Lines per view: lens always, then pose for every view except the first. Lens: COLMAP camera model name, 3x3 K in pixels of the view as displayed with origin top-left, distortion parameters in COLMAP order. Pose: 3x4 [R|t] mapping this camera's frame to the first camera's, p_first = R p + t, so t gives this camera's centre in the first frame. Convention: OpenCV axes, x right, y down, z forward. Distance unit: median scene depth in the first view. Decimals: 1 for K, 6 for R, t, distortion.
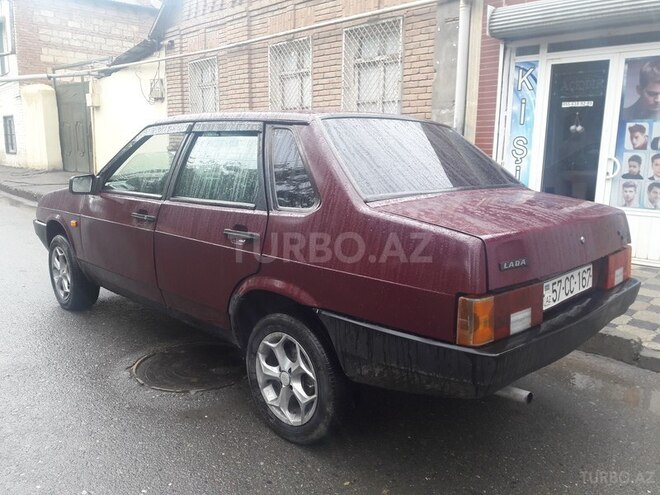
lens RADIAL K [[549.9, 0, 329.5], [0, 549.9, 249.9], [0, 0, 1]] dist [0.034677, -0.057020]
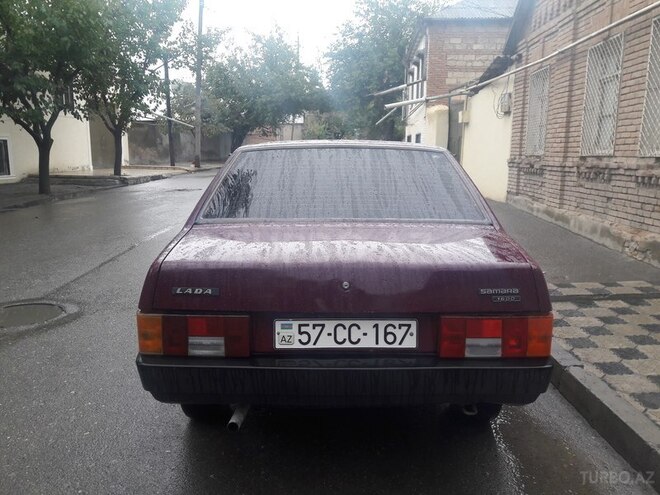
lens RADIAL K [[549.9, 0, 328.2], [0, 549.9, 248.7], [0, 0, 1]] dist [0.034677, -0.057020]
pose [[0.691470, 0.109468, -0.714063, 0.253930], [-0.120777, 0.992058, 0.035130, -0.024871], [0.712237, 0.061952, 0.699199, 0.083731]]
